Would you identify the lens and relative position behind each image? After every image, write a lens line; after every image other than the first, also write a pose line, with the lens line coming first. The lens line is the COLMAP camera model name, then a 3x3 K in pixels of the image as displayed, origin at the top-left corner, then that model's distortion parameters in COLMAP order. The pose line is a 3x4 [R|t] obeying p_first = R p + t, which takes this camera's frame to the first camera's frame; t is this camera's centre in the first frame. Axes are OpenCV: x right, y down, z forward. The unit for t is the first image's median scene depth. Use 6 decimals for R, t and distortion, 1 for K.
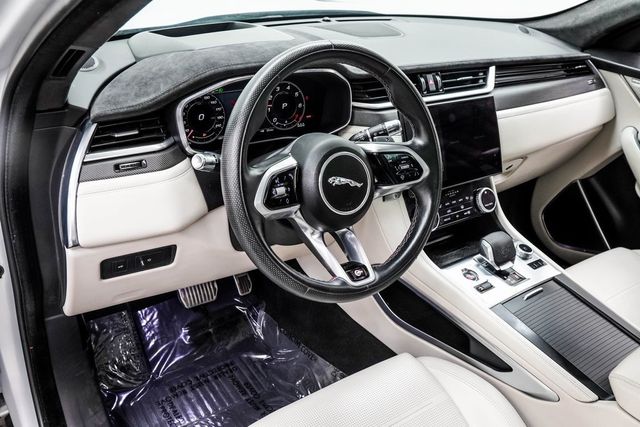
lens RADIAL K [[562.3, 0, 315.1], [0, 562.3, 221.7], [0, 0, 1]] dist [-0.093189, 0.126745]
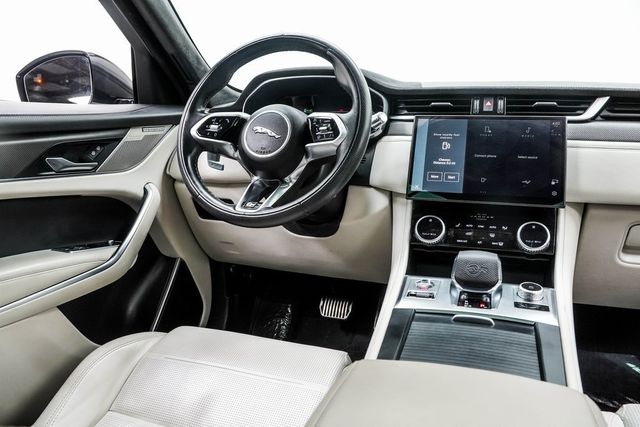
lens RADIAL K [[481.4, 0, 316.9], [0, 481.4, 215.7], [0, 0, 1]] dist [-0.123866, 0.066856]
pose [[0.575874, 0.072771, -0.814293, 0.761016], [-0.365363, 0.913938, -0.176712, 0.186563], [0.731354, 0.399276, 0.552901, 0.446234]]
